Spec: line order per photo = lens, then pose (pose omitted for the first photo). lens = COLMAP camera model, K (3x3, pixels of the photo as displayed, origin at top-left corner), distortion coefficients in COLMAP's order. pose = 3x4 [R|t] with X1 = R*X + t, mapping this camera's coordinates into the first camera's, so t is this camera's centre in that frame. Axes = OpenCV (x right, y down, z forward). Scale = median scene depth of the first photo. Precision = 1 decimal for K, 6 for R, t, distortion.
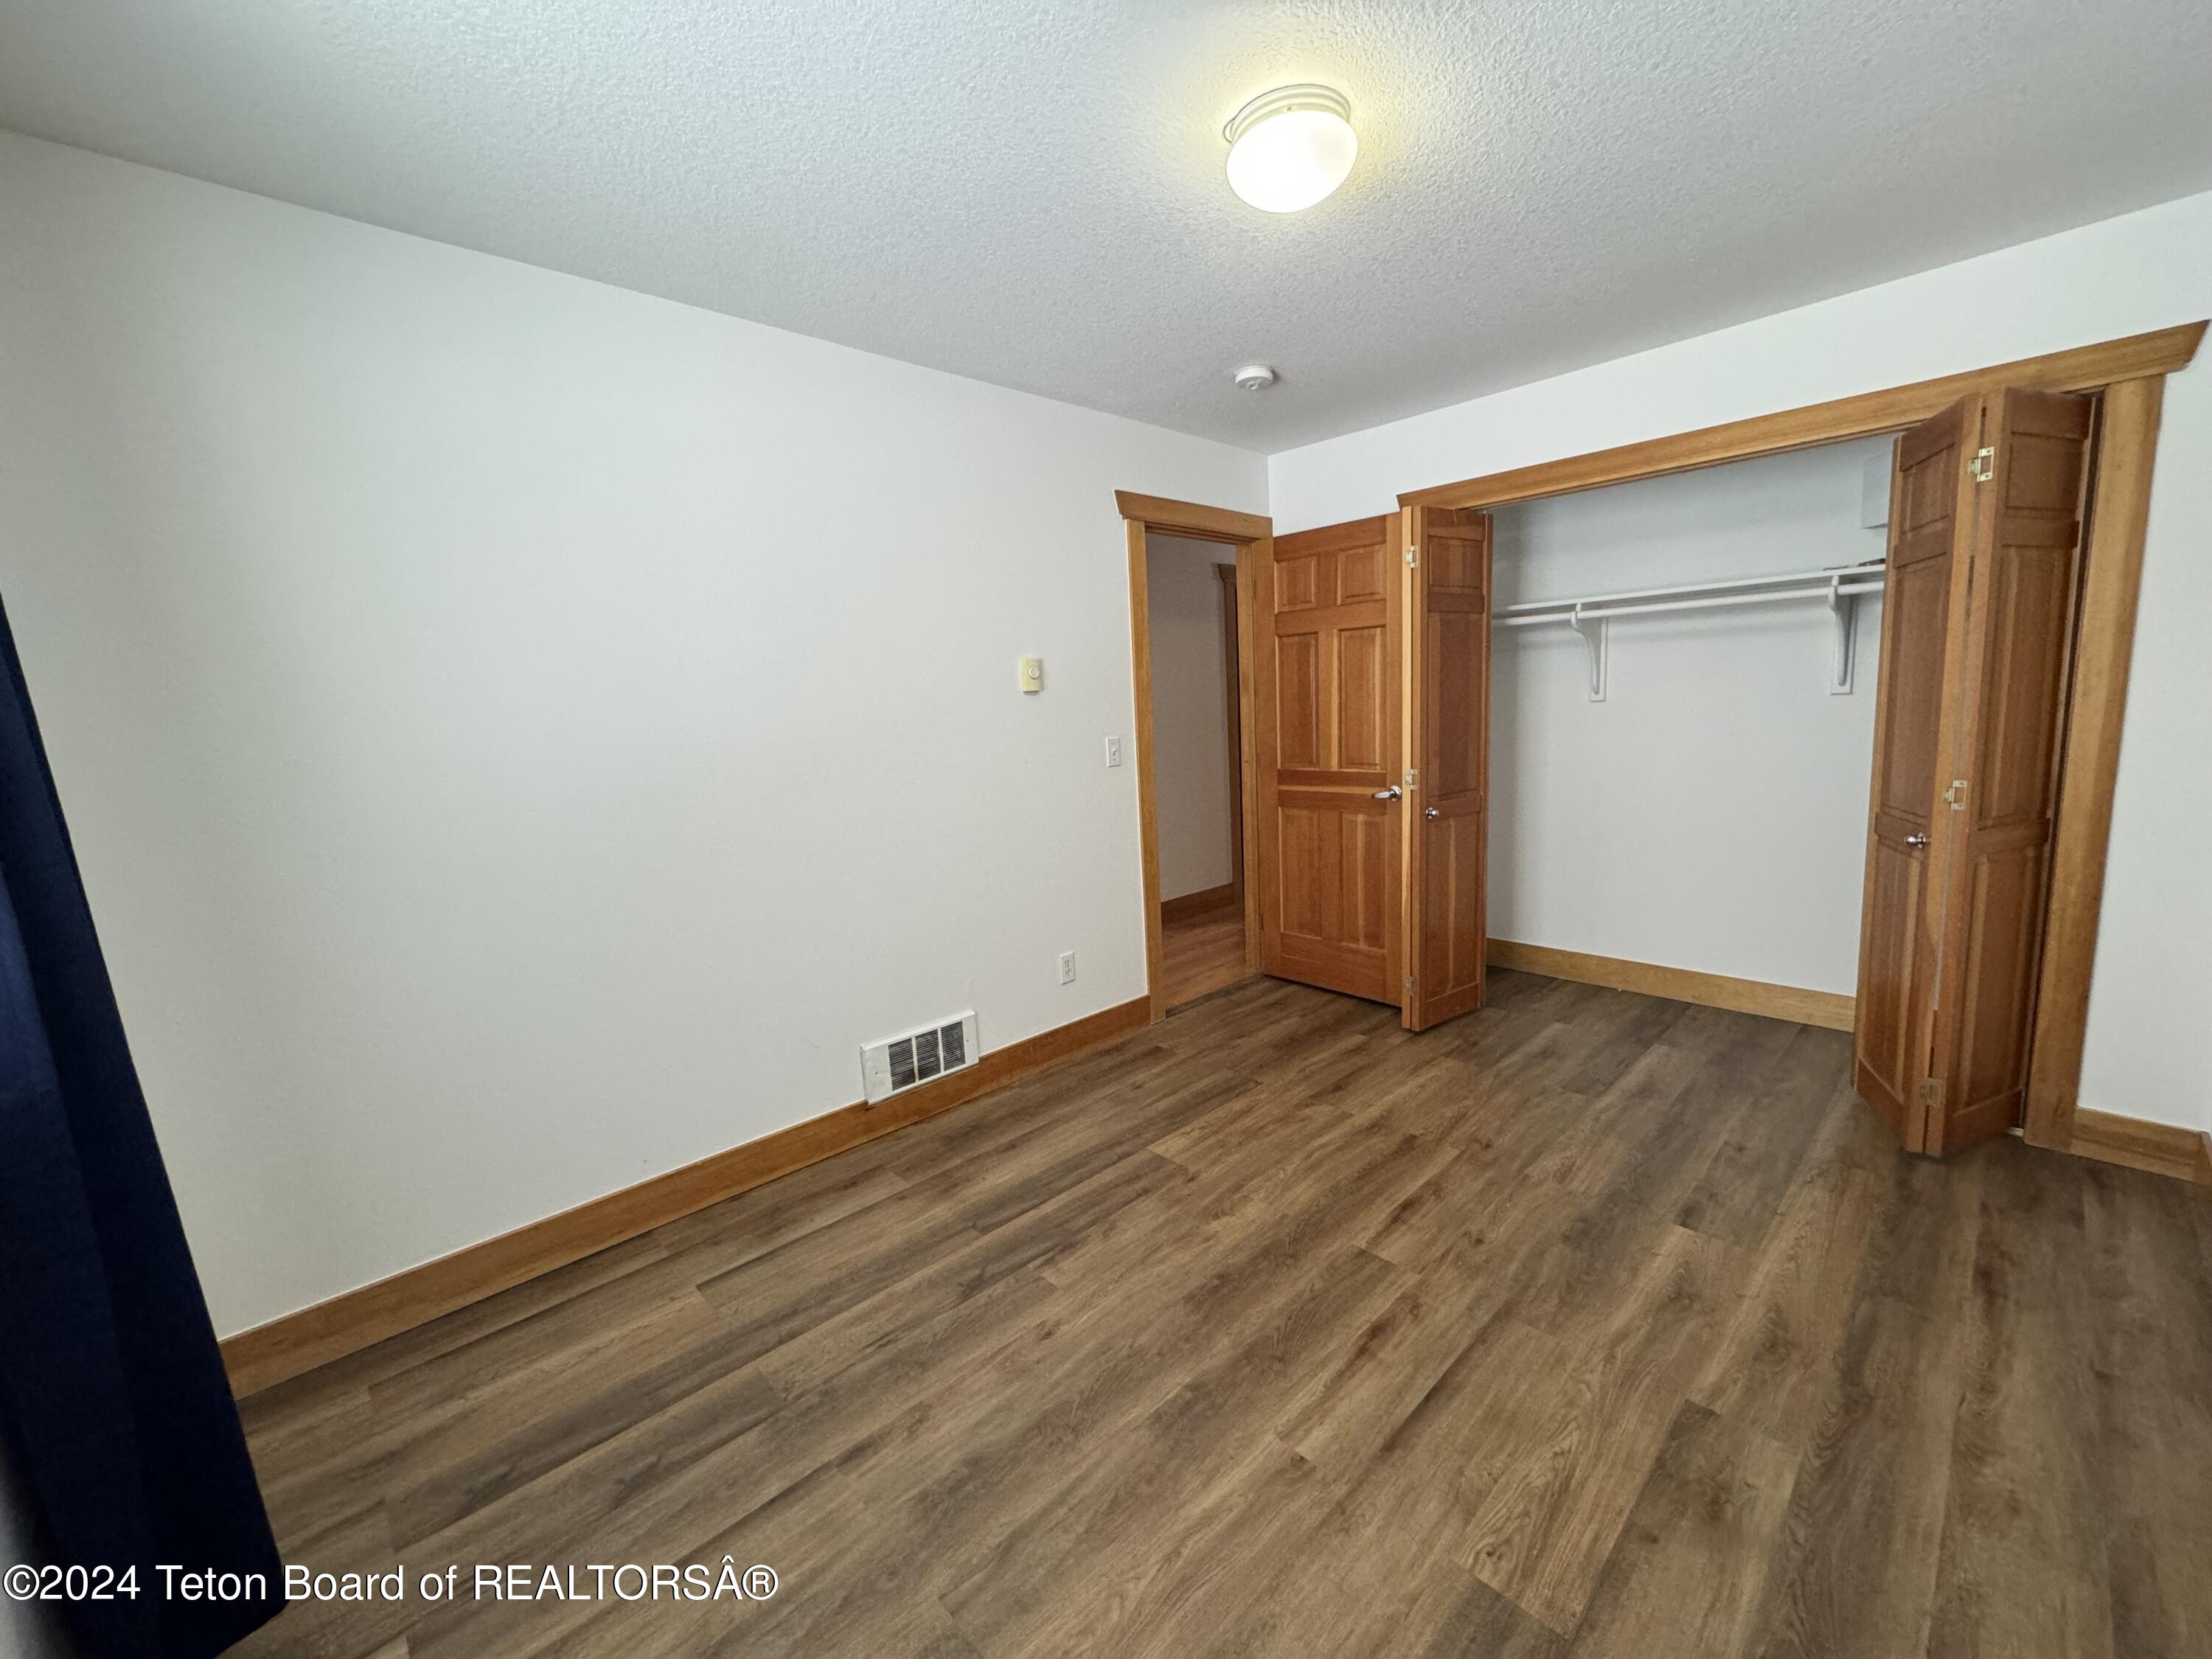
lens RADIAL K [[878.8, 0, 1106.8], [0, 878.8, 827.8], [0, 0, 1]] dist [-0.001189, 0.000139]
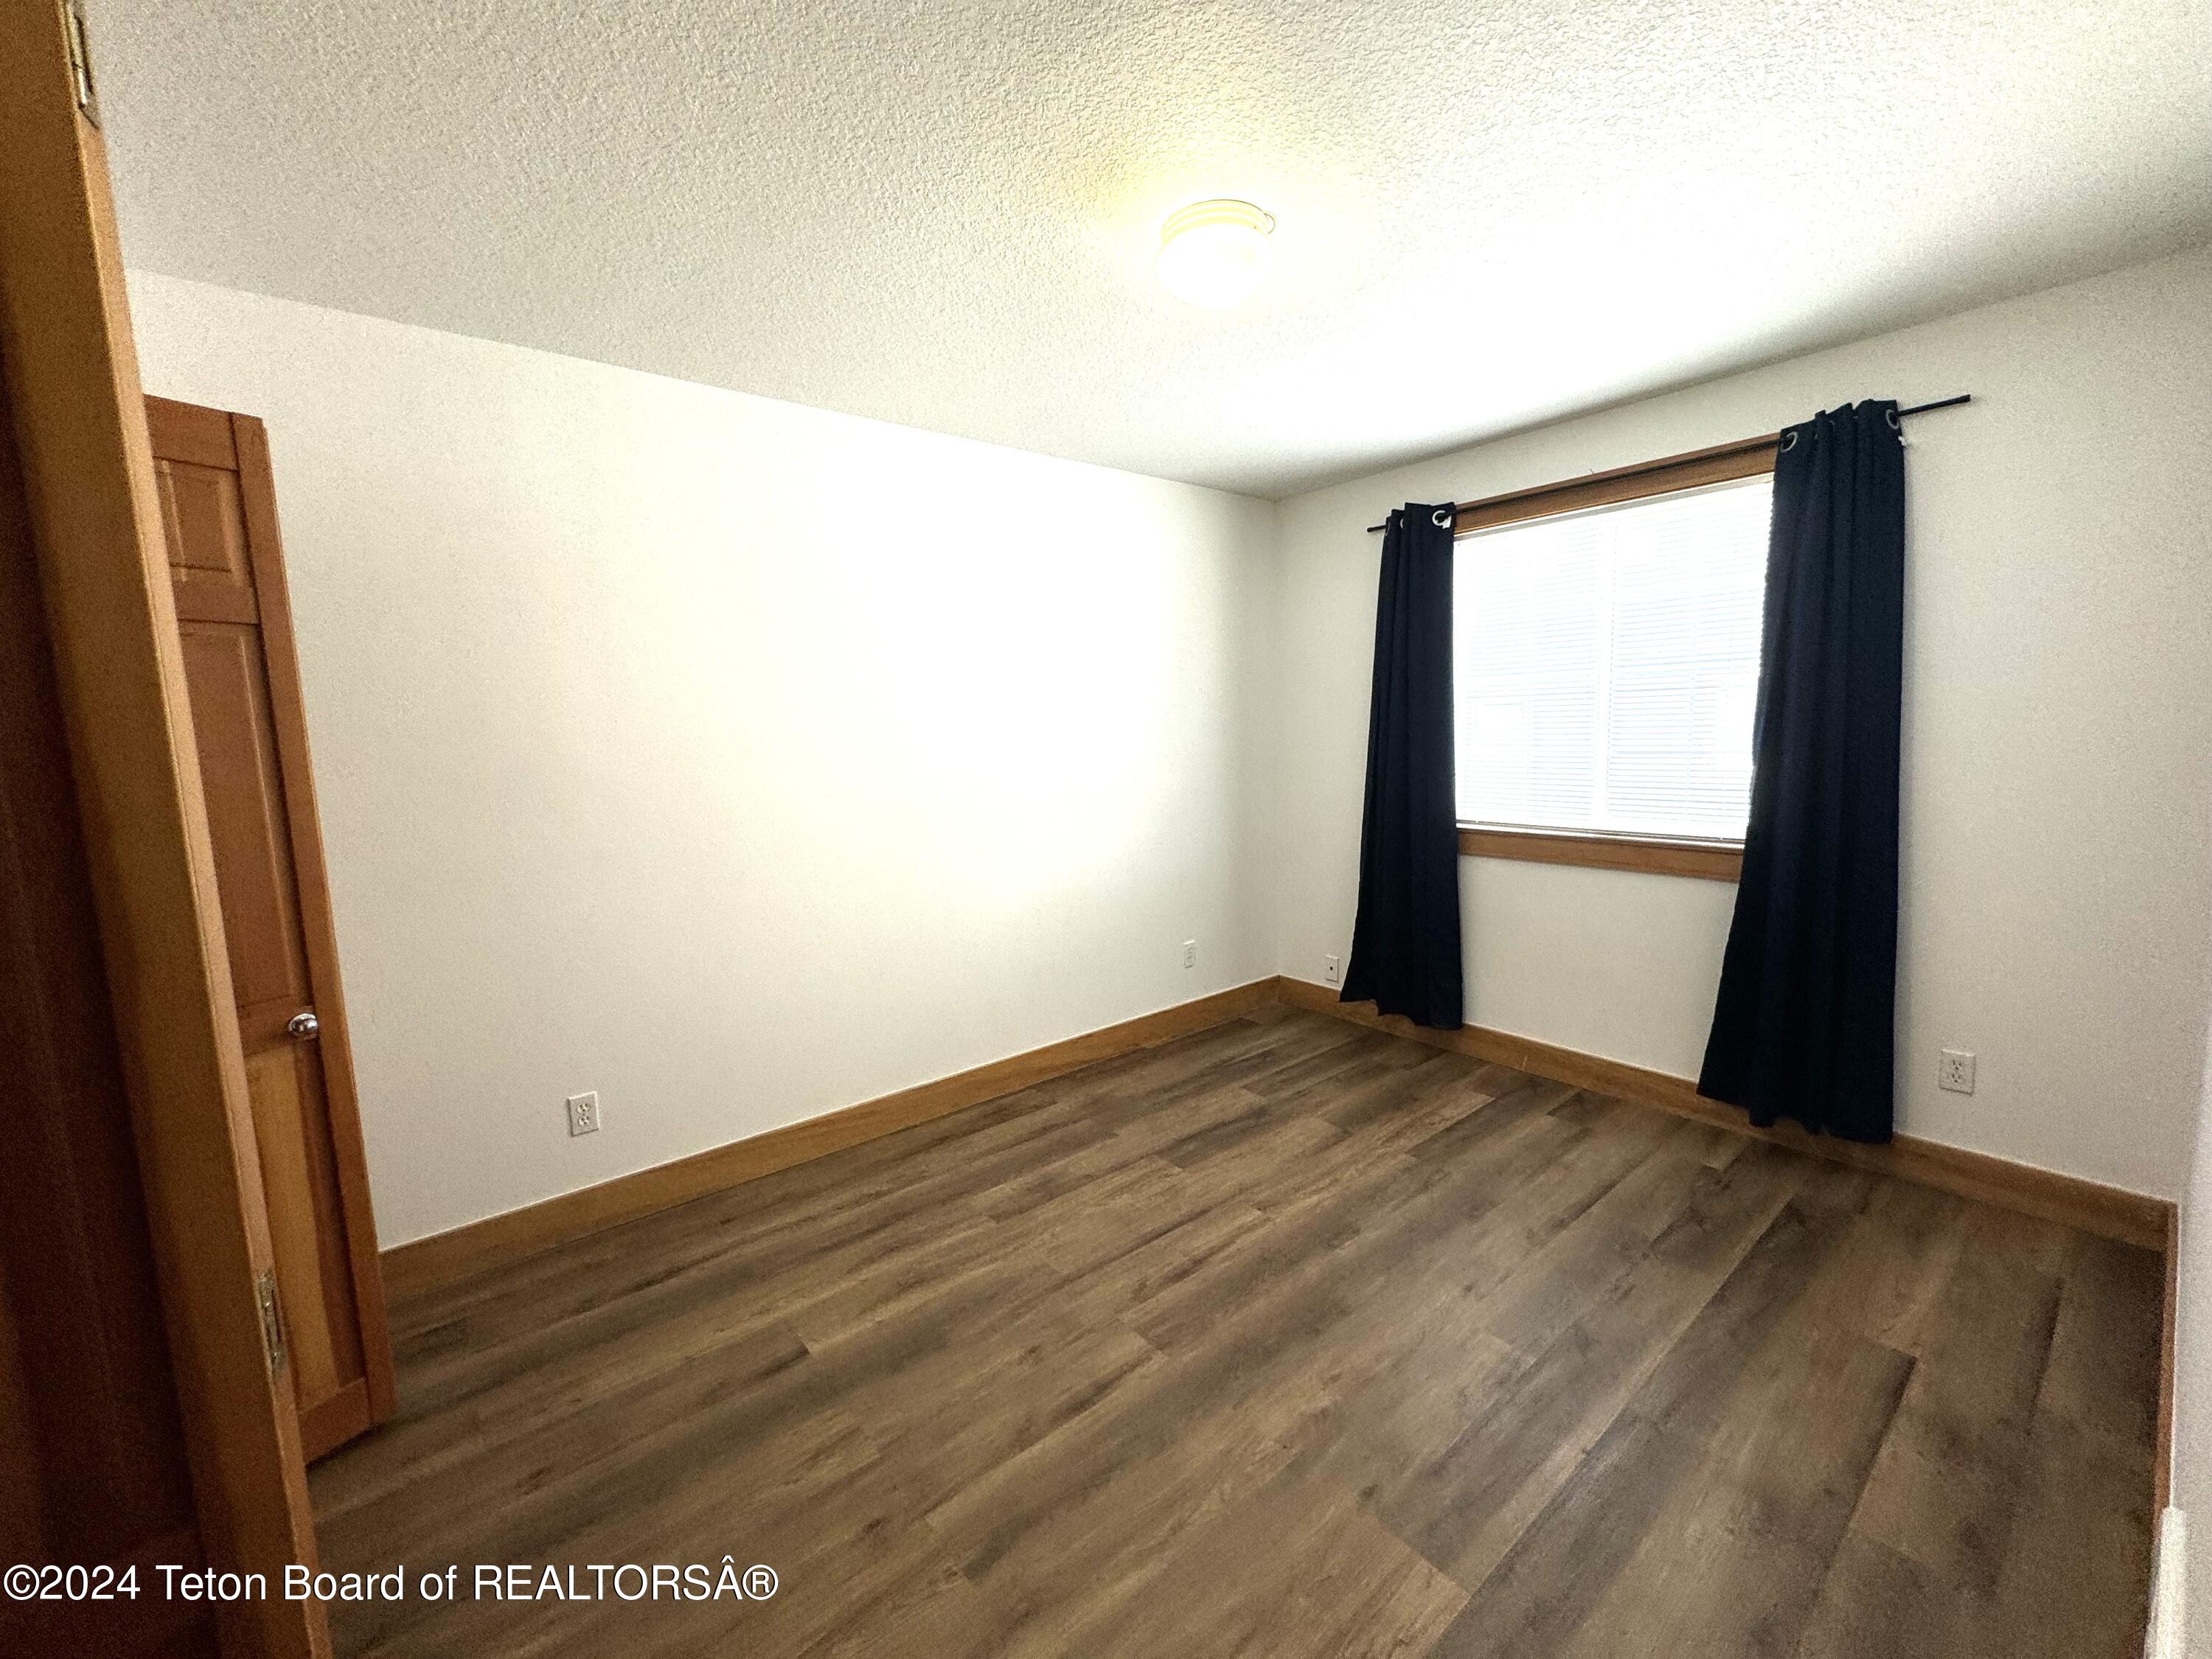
lens RADIAL K [[878.8, 0, 1106.8], [0, 878.8, 827.8], [0, 0, 1]] dist [-0.001189, 0.000139]
pose [[-0.994210, 0.067085, 0.083945, 0.240140], [0.086497, 0.963132, 0.254746, -0.295451], [-0.063761, 0.260532, -0.963357, 1.800099]]
